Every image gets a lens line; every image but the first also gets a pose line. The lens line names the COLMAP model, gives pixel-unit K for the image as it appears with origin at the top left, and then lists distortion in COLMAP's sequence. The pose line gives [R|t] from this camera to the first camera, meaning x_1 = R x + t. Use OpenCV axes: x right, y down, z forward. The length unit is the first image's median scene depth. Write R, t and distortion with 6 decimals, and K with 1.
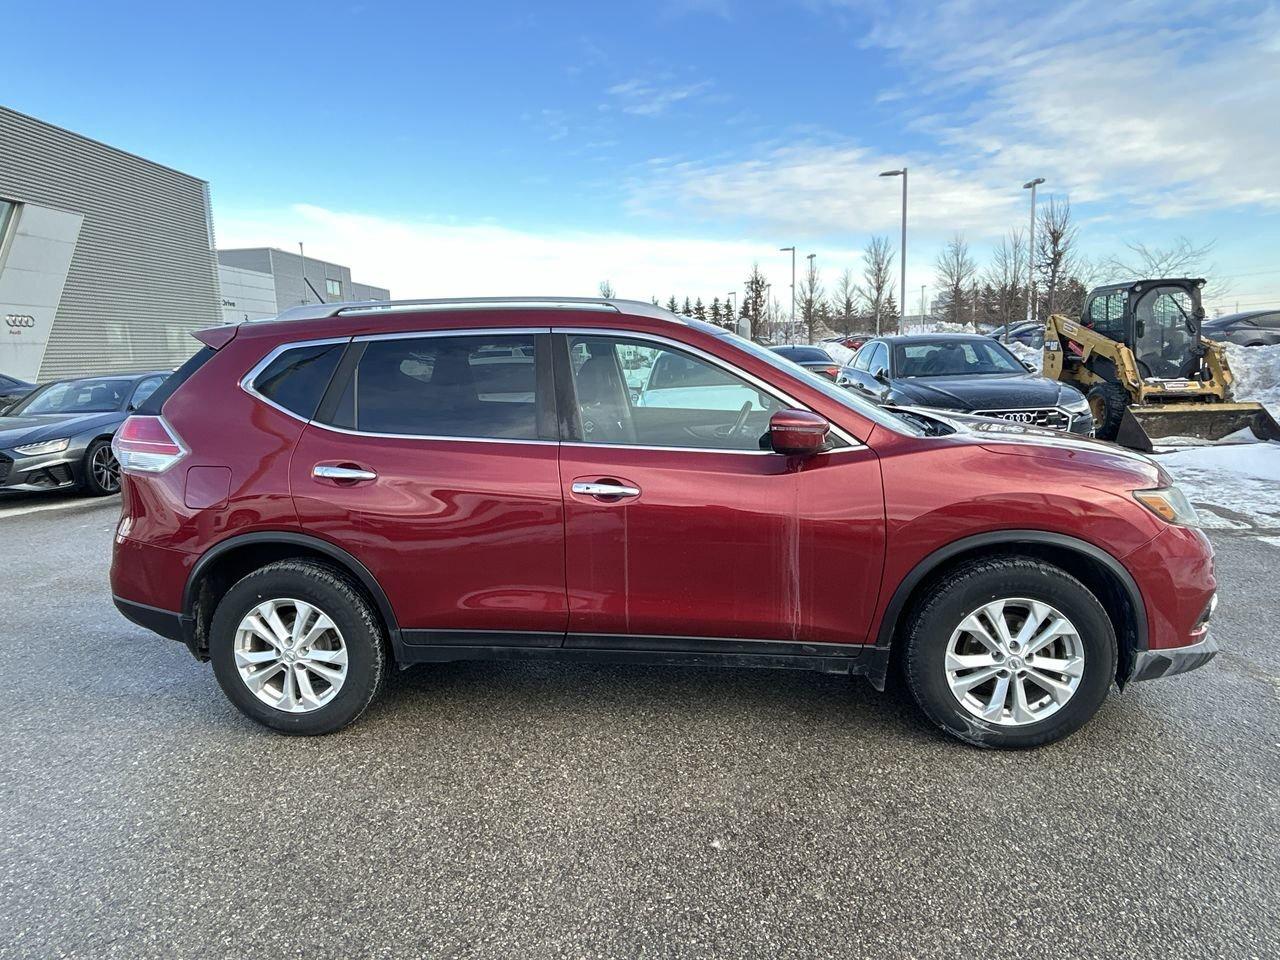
lens RADIAL K [[777.5, 0, 640.0], [0, 777.5, 493.4], [0, 0, 1]] dist [-0.012989, 0.008816]
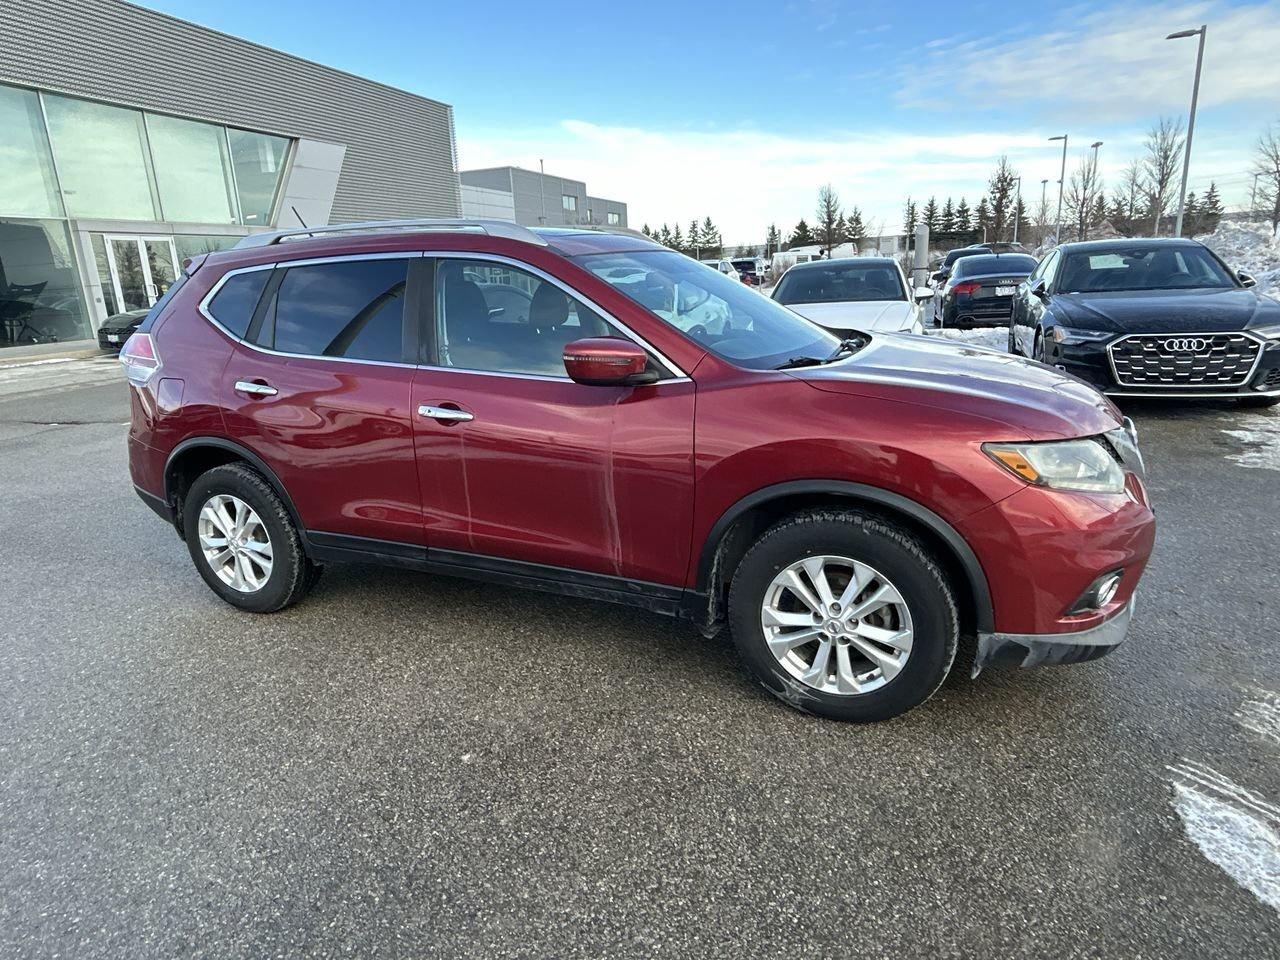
lens RADIAL K [[777.5, 0, 640.0], [0, 777.5, 488.3], [0, 0, 1]] dist [-0.012989, 0.008816]
pose [[0.952053, 0.072616, -0.297191, 0.479974], [-0.041865, 0.993207, 0.108568, -0.026782], [0.303056, -0.090920, 0.948626, 0.084875]]
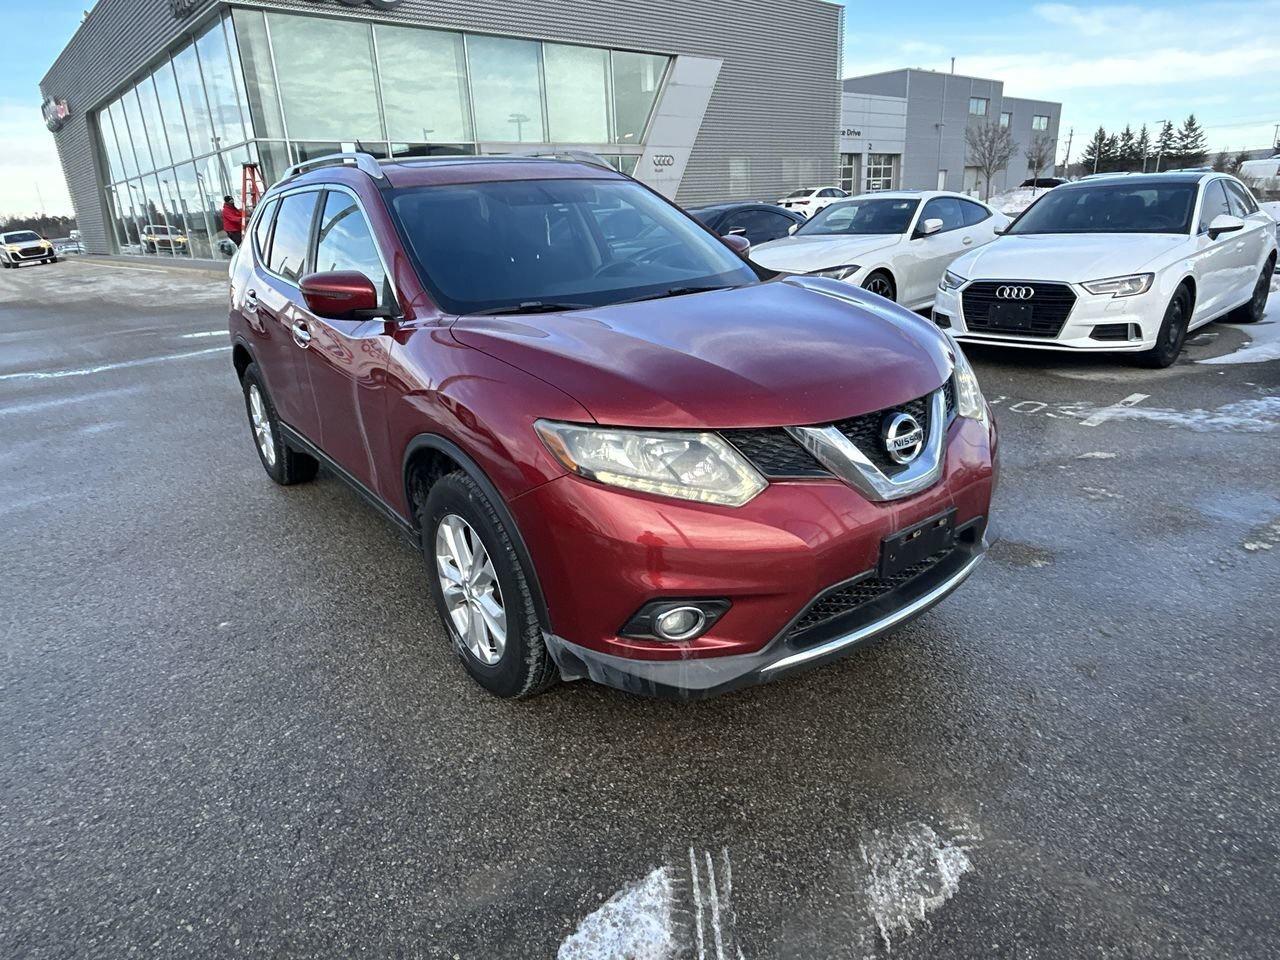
lens RADIAL K [[777.5, 0, 639.6], [0, 777.5, 485.4], [0, 0, 1]] dist [-0.012989, 0.008816]
pose [[0.684958, 0.250798, -0.684056, 1.077048], [-0.111887, 0.963958, 0.241385, -0.113405], [0.719940, -0.088802, 0.688332, 0.505199]]
